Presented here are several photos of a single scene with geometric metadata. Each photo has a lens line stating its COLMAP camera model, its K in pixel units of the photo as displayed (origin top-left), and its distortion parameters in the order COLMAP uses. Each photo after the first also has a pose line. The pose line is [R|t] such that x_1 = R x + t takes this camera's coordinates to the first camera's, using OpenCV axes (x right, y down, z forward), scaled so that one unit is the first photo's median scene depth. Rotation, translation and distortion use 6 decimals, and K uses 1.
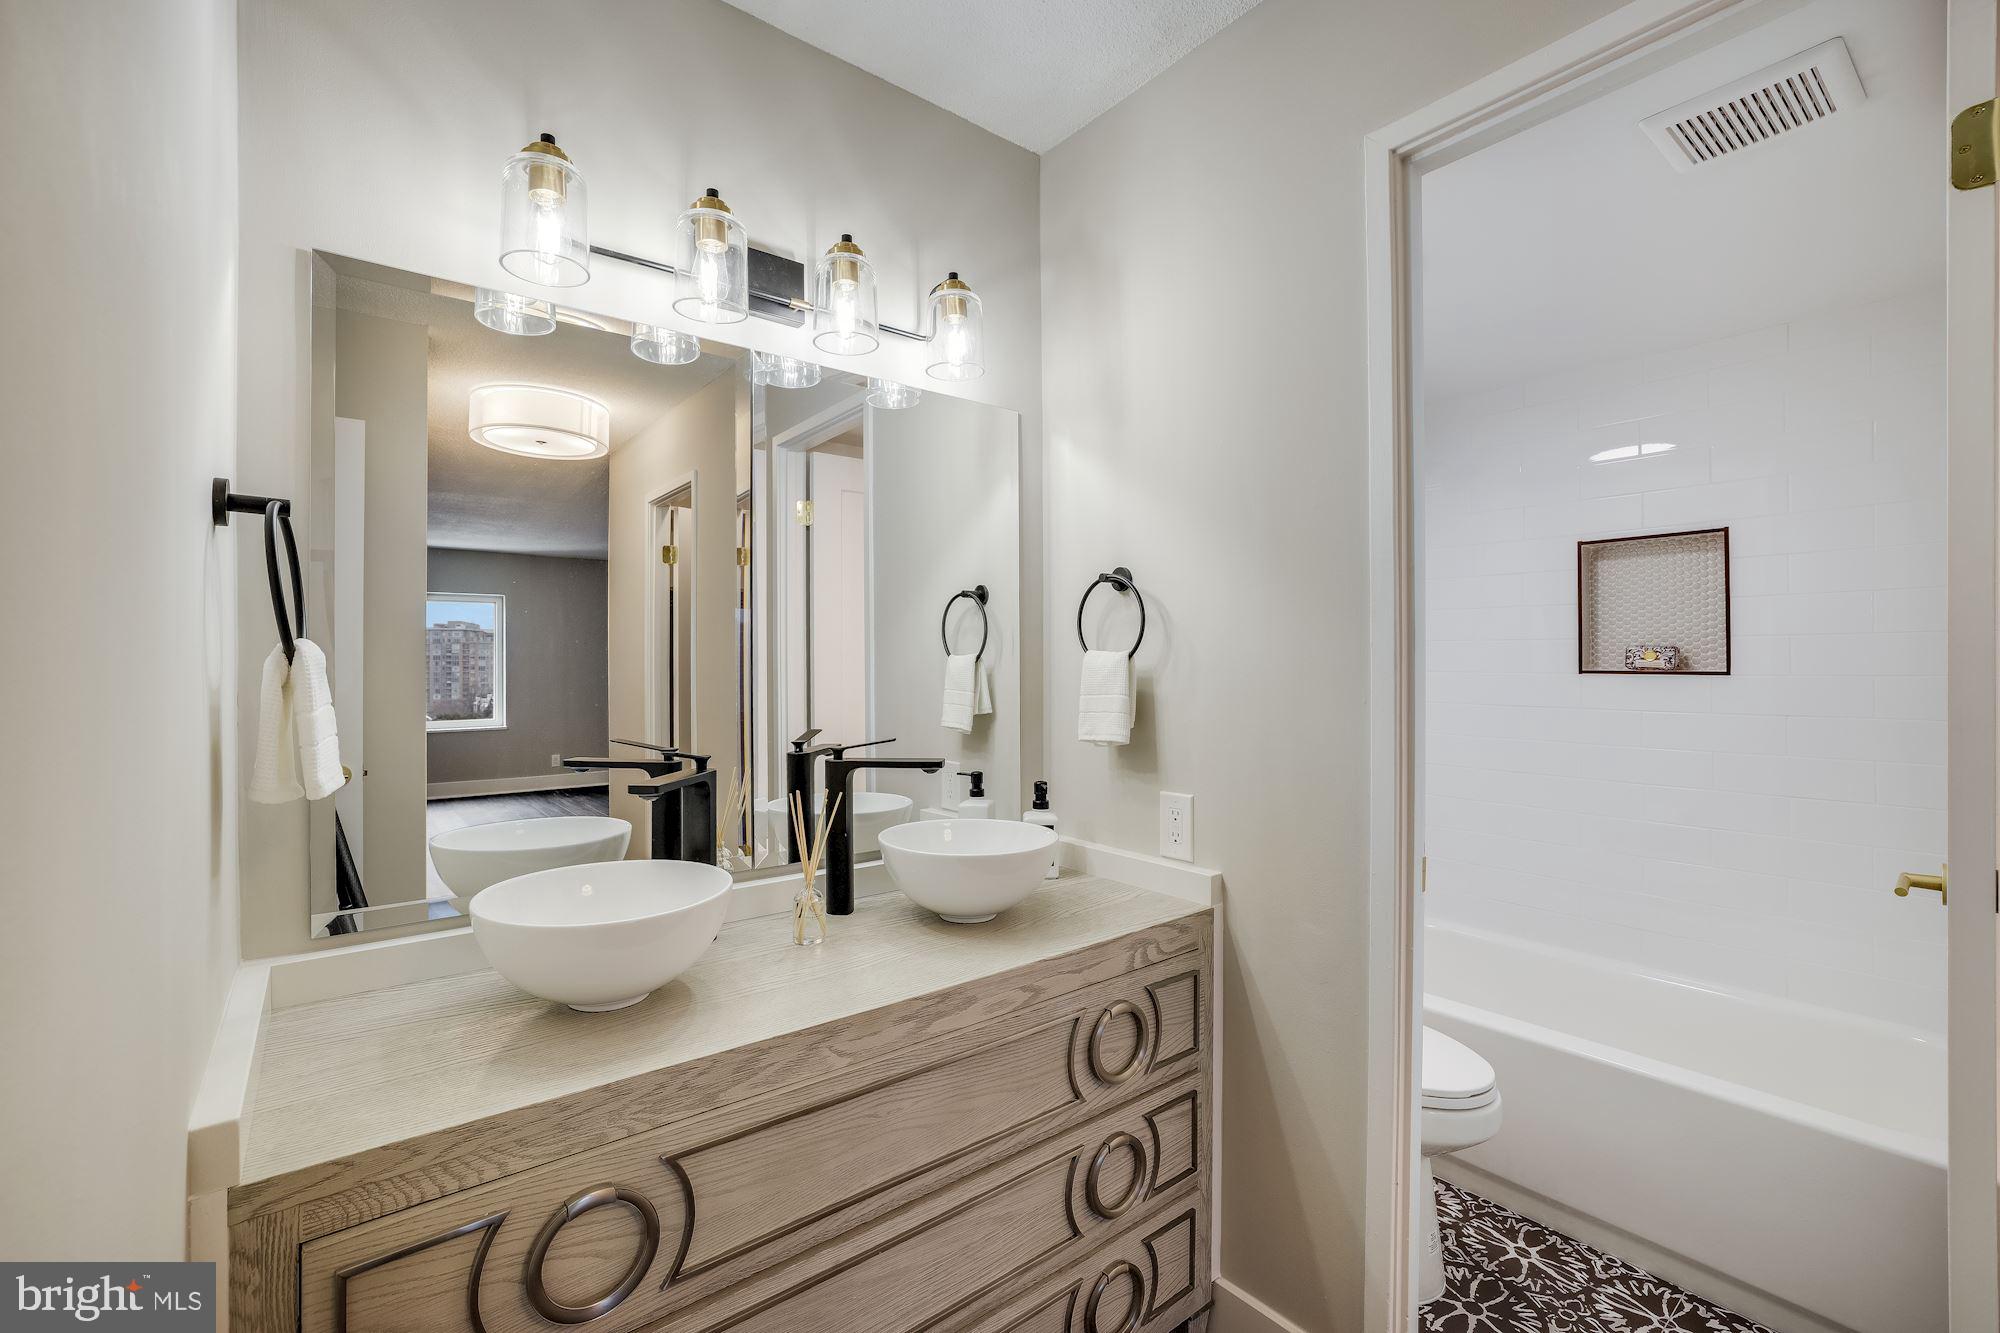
lens RADIAL K [[847.4, 0, 995.2], [0, 847.4, 660.3], [0, 0, 1]] dist [-0.045817, 0.018066]
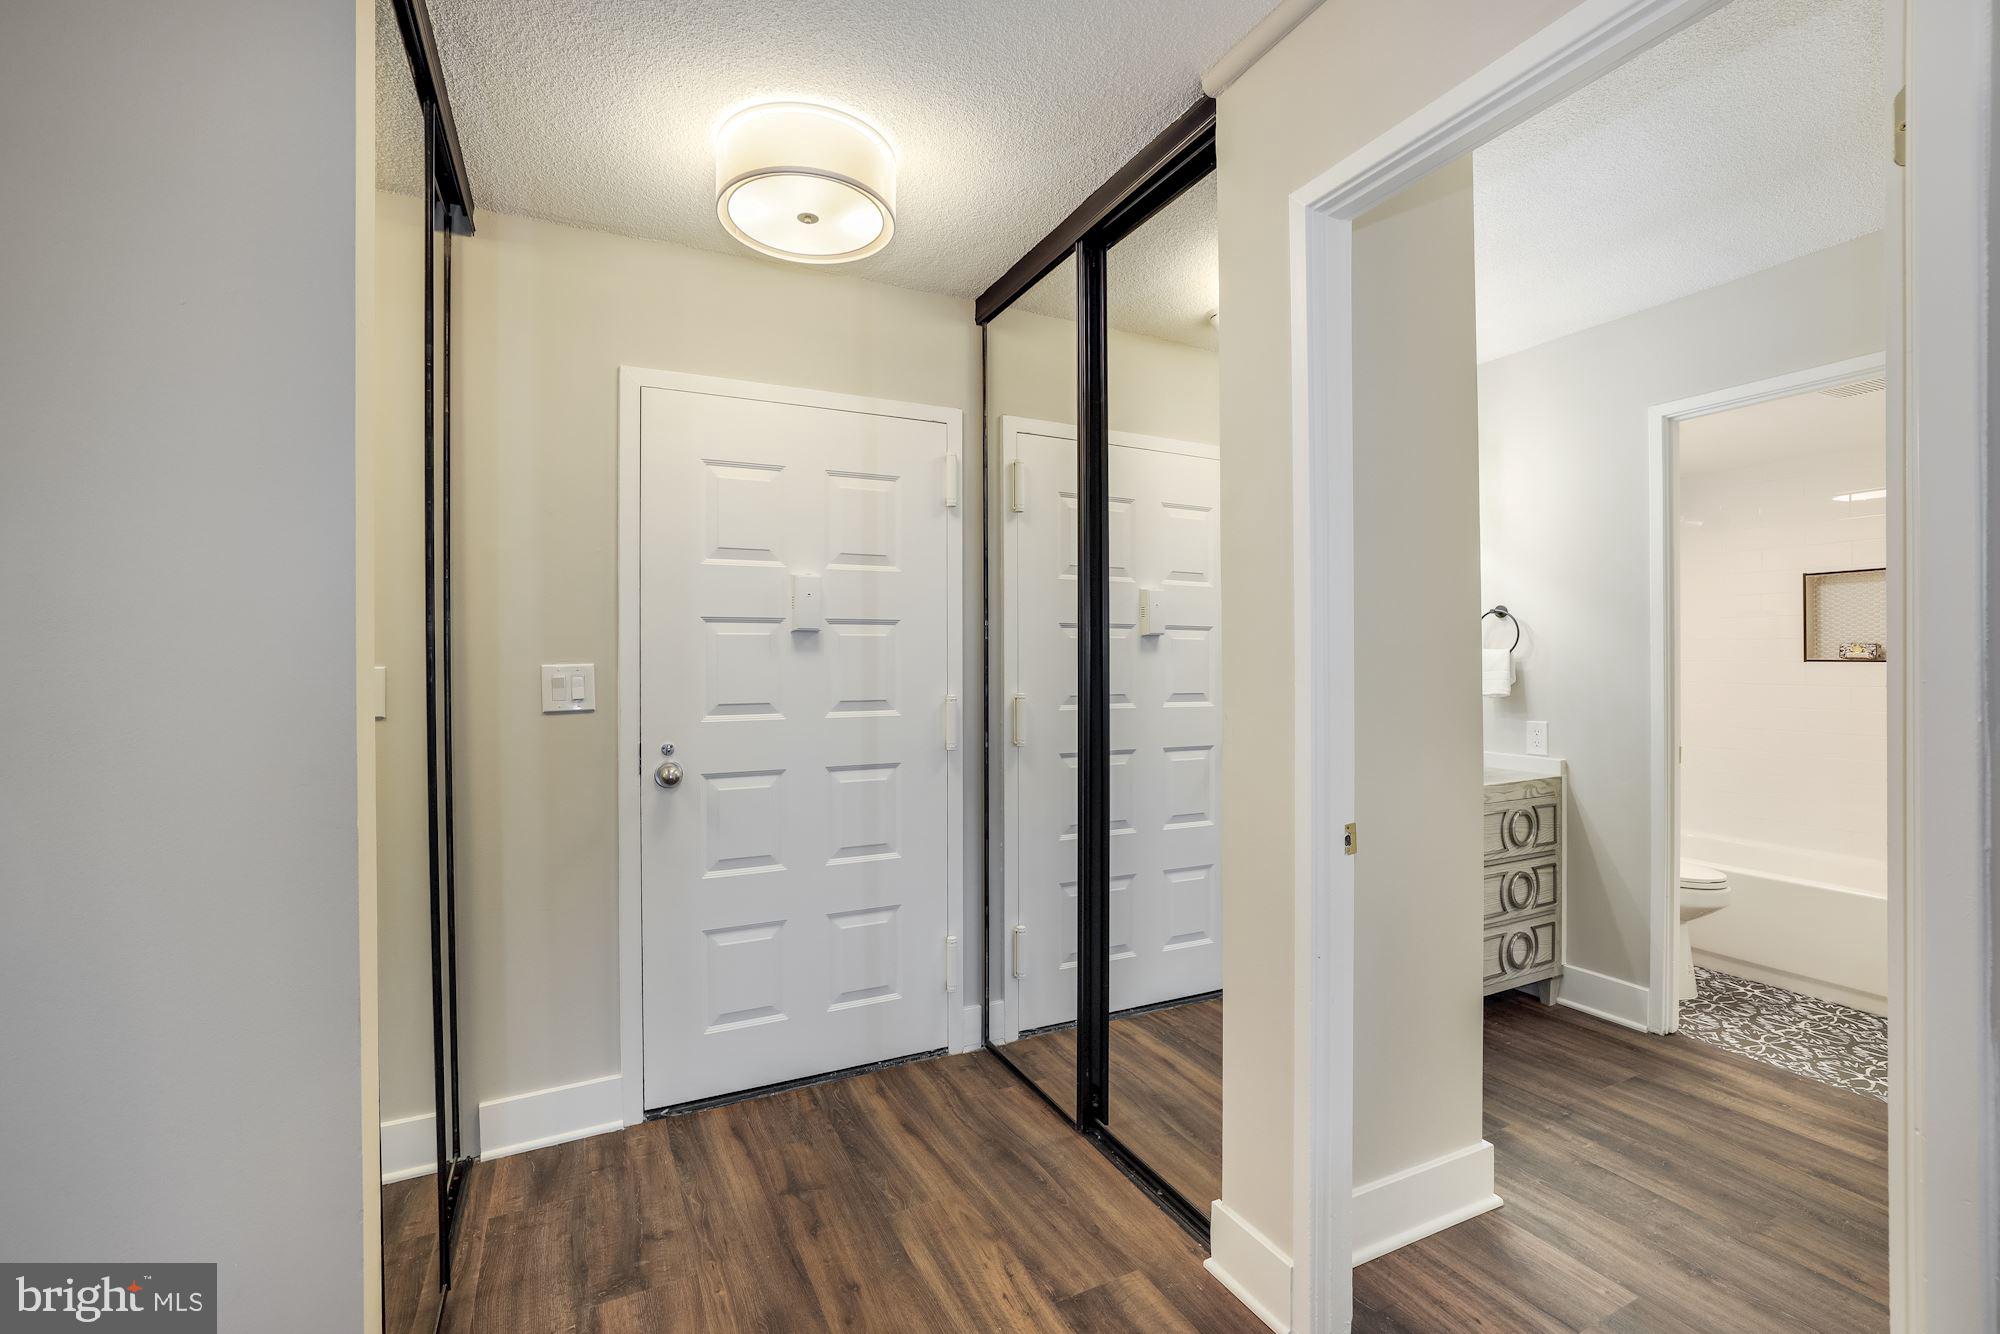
lens RADIAL K [[847.4, 0, 995.2], [0, 847.4, 660.8], [0, 0, 1]] dist [-0.045817, 0.018066]
pose [[0.973948, -0.003065, -0.226752, -0.638514], [0.003808, 0.999989, 0.002838, 0.007526], [0.226741, -0.003628, 0.973948, -1.304909]]
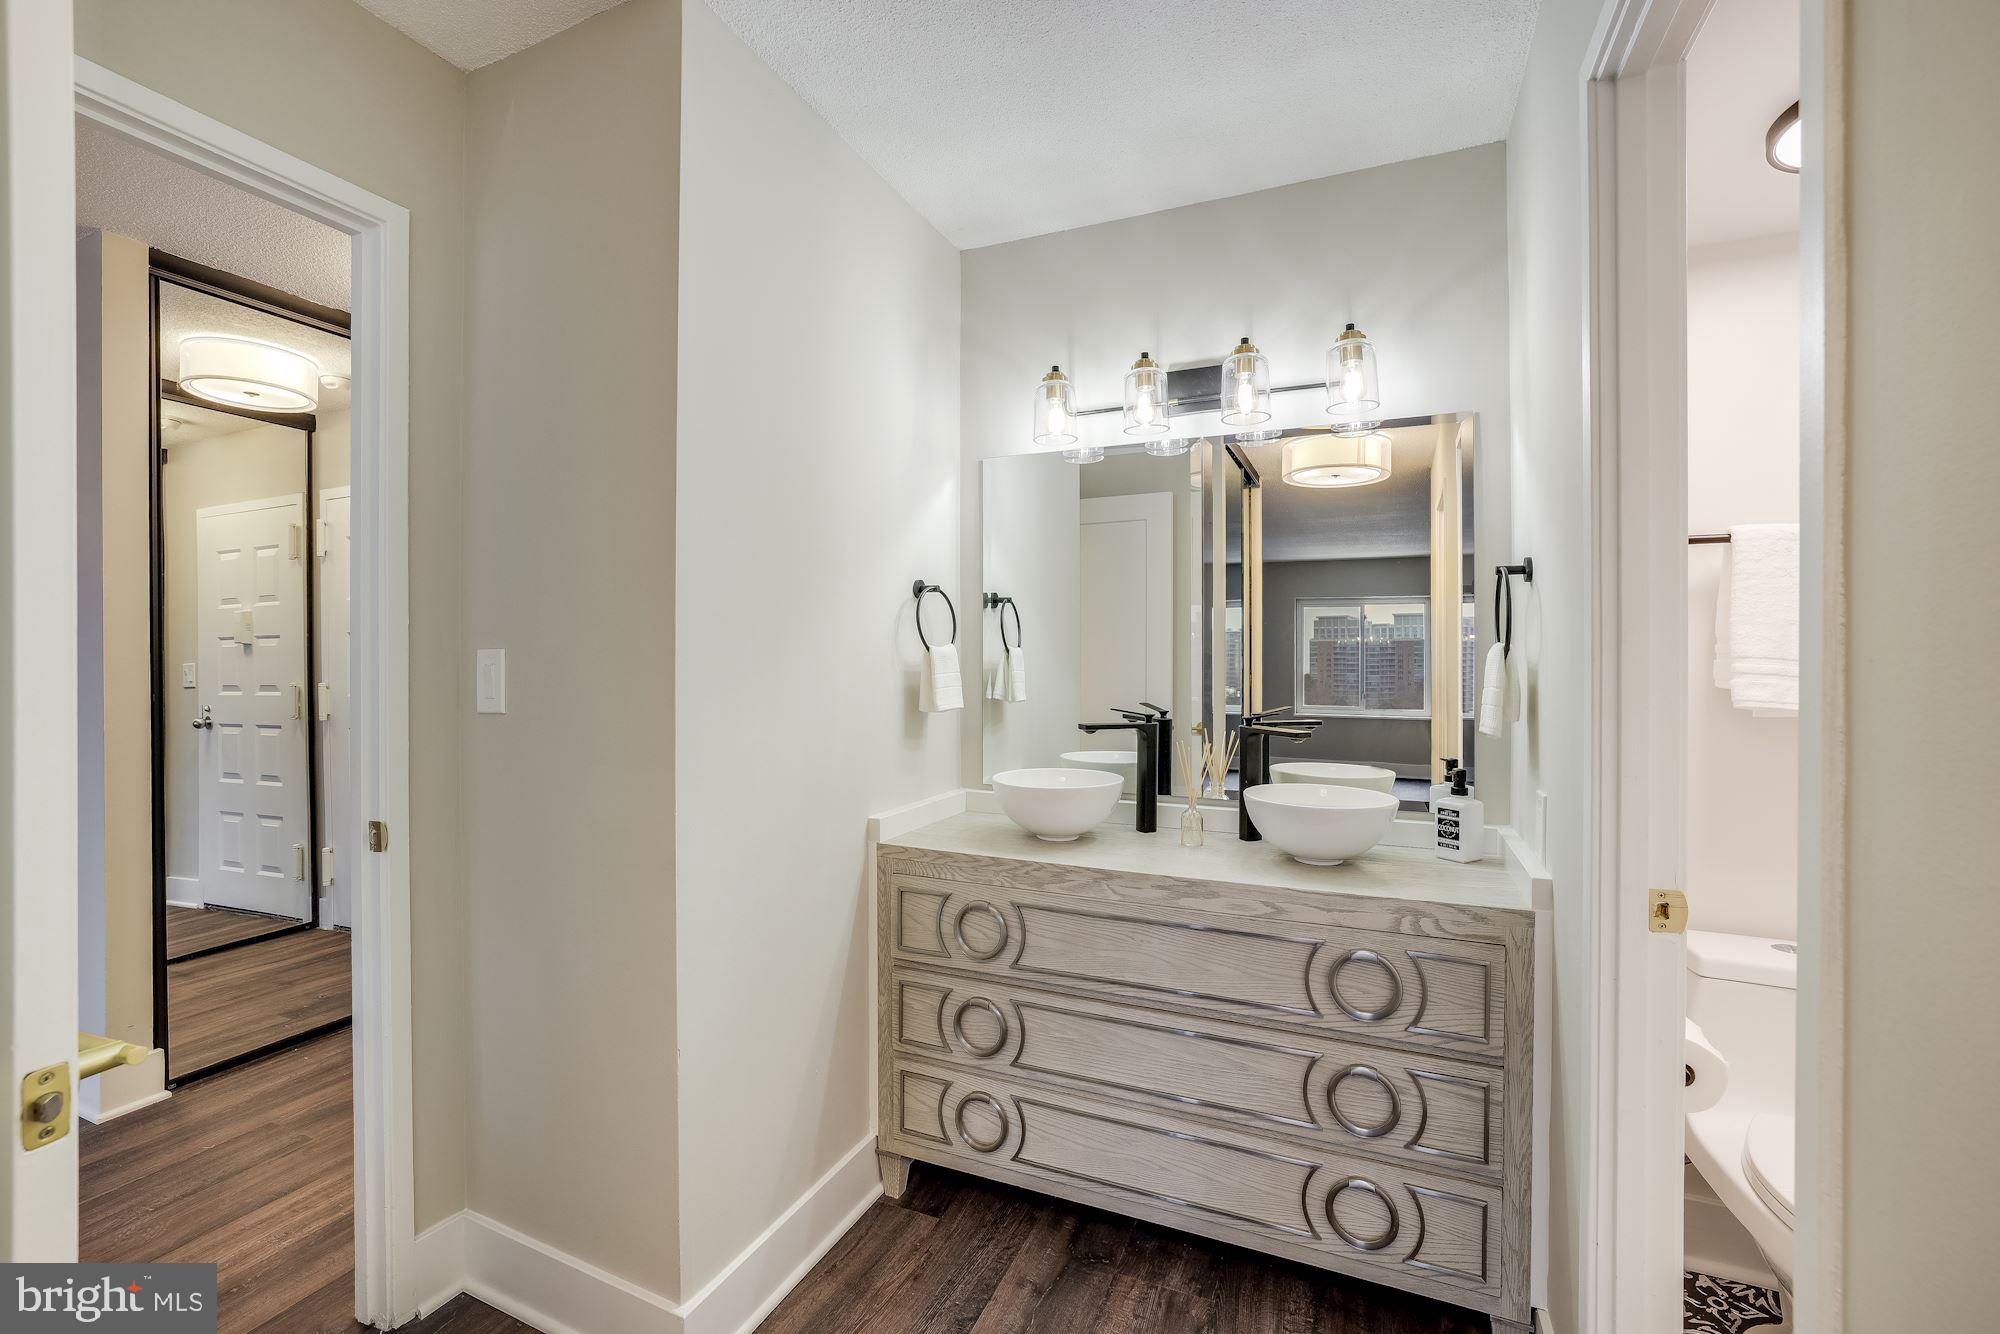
lens RADIAL K [[847.4, 0, 995.2], [0, 847.4, 660.8], [0, 0, 1]] dist [-0.045817, 0.018066]
pose [[0.449558, 0.002213, -0.893248, 0.865475], [0.001974, 0.999992, 0.003471, 0.005069], [0.893249, -0.003323, 0.449550, 0.029962]]
